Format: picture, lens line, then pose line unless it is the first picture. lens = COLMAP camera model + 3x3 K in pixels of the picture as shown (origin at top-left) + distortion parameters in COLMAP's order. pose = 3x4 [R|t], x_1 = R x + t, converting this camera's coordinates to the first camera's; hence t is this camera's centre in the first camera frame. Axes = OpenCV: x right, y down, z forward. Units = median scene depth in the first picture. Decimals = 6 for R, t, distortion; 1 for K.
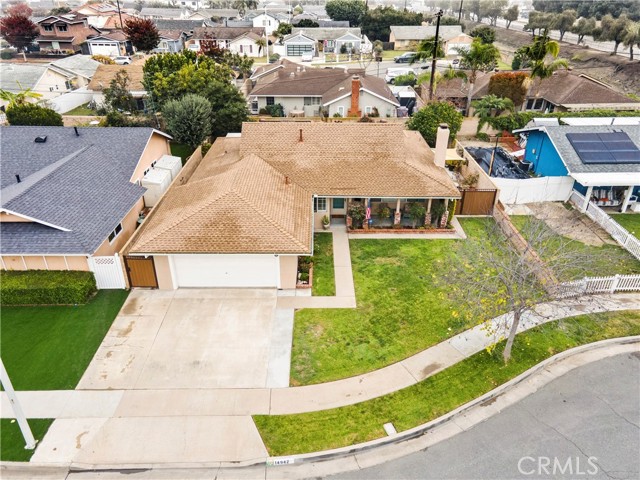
lens RADIAL K [[467.9, 0, 320.0], [0, 467.9, 240.0], [0, 0, 1]] dist [0.024264, 0.041282]
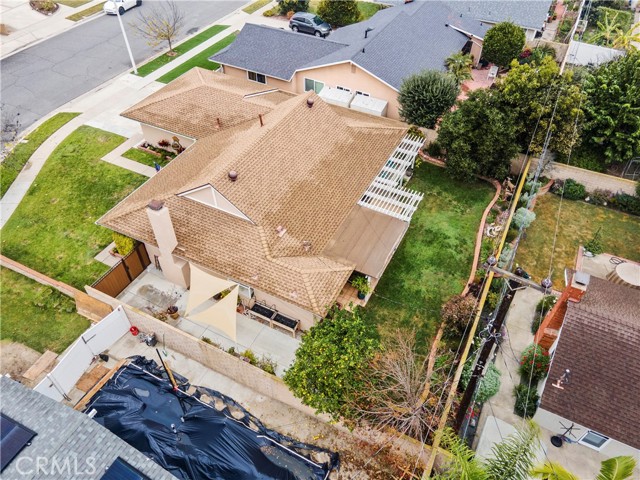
lens RADIAL K [[467.9, 0, 320.0], [0, 467.9, 240.0], [0, 0, 1]] dist [0.024264, 0.041282]
pose [[-0.458634, 0.627693, -0.629012, 0.934361], [-0.431500, 0.461484, 0.775139, -1.298914], [0.776828, 0.626924, 0.059197, 1.759452]]
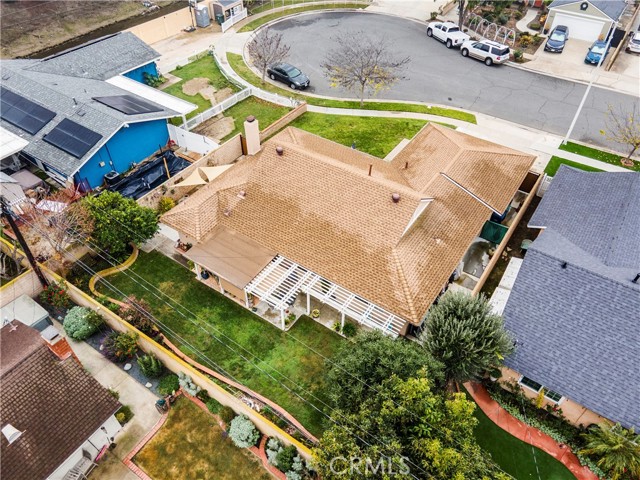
lens RADIAL K [[467.9, 0, 320.0], [0, 467.9, 240.0], [0, 0, 1]] dist [0.024264, 0.041282]
pose [[-0.826292, -0.397720, 0.398824, -0.577252], [0.260369, 0.358171, 0.896617, -1.548285], [-0.499450, 0.844708, -0.192399, 2.010440]]
